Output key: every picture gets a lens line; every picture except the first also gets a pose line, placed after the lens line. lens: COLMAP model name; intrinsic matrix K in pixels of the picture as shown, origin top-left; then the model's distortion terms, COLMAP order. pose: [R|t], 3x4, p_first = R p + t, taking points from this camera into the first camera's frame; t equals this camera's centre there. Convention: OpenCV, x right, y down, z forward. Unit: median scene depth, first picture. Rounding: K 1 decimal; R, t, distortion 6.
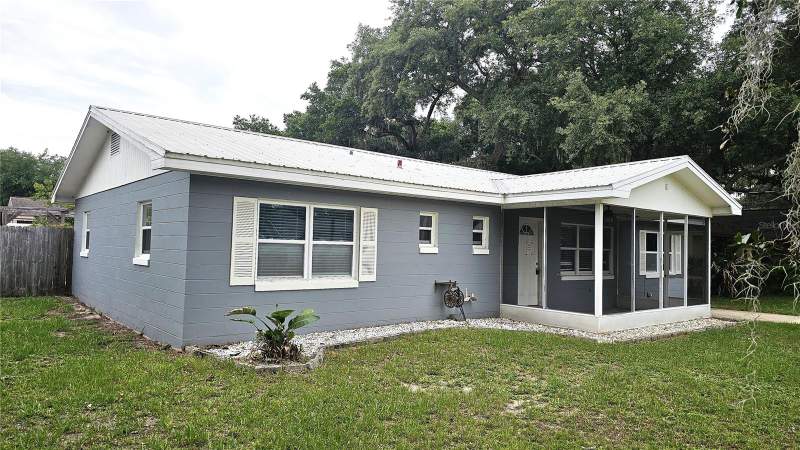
lens RADIAL K [[541.5, 0, 394.0], [0, 541.5, 224.5], [0, 0, 1]] dist [0.046891, -0.013907]
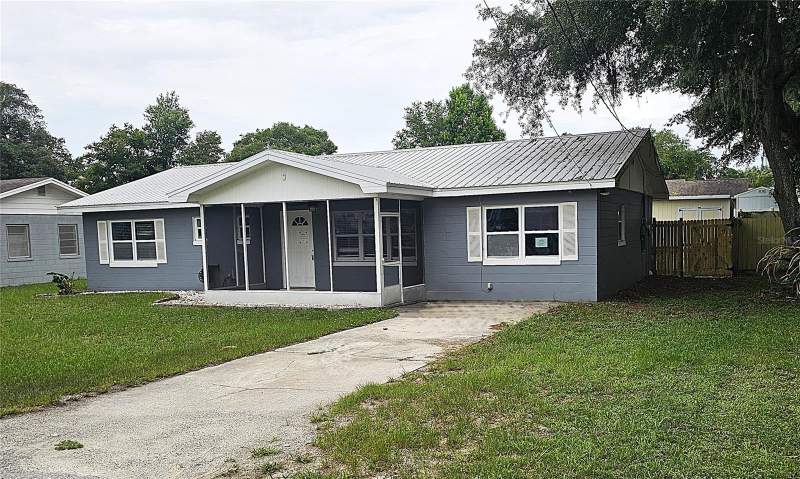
lens RADIAL K [[716.3, 0, 432.2], [0, 716.3, 298.4], [0, 0, 1]] dist [0.055538, -0.020379]
pose [[0.453650, 0.056036, -0.889416, 2.068334], [0.080893, 0.991312, 0.103716, 0.043760], [0.887501, -0.118998, 0.445176, 0.663596]]
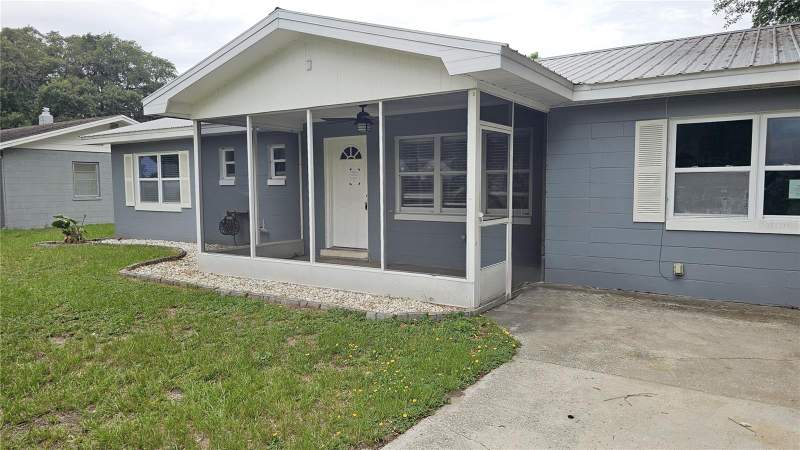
lens RADIAL K [[541.5, 0, 395.2], [0, 541.5, 226.7], [0, 0, 1]] dist [0.046891, -0.013907]
pose [[0.293441, 0.055851, -0.954344, 1.223344], [0.061024, 0.995162, 0.077003, 0.072014], [0.954028, -0.080833, 0.288613, 0.988790]]
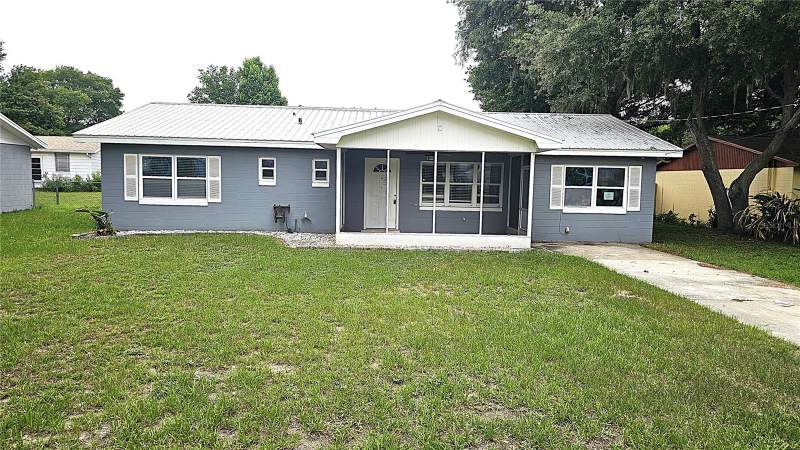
lens RADIAL K [[541.5, 0, 401.8], [0, 541.5, 223.6], [0, 0, 1]] dist [0.046891, -0.013907]
pose [[0.797016, 0.051223, -0.601782, 1.239018], [0.022054, 0.993264, 0.113754, -0.003777], [0.603555, -0.103935, 0.790518, 0.042562]]
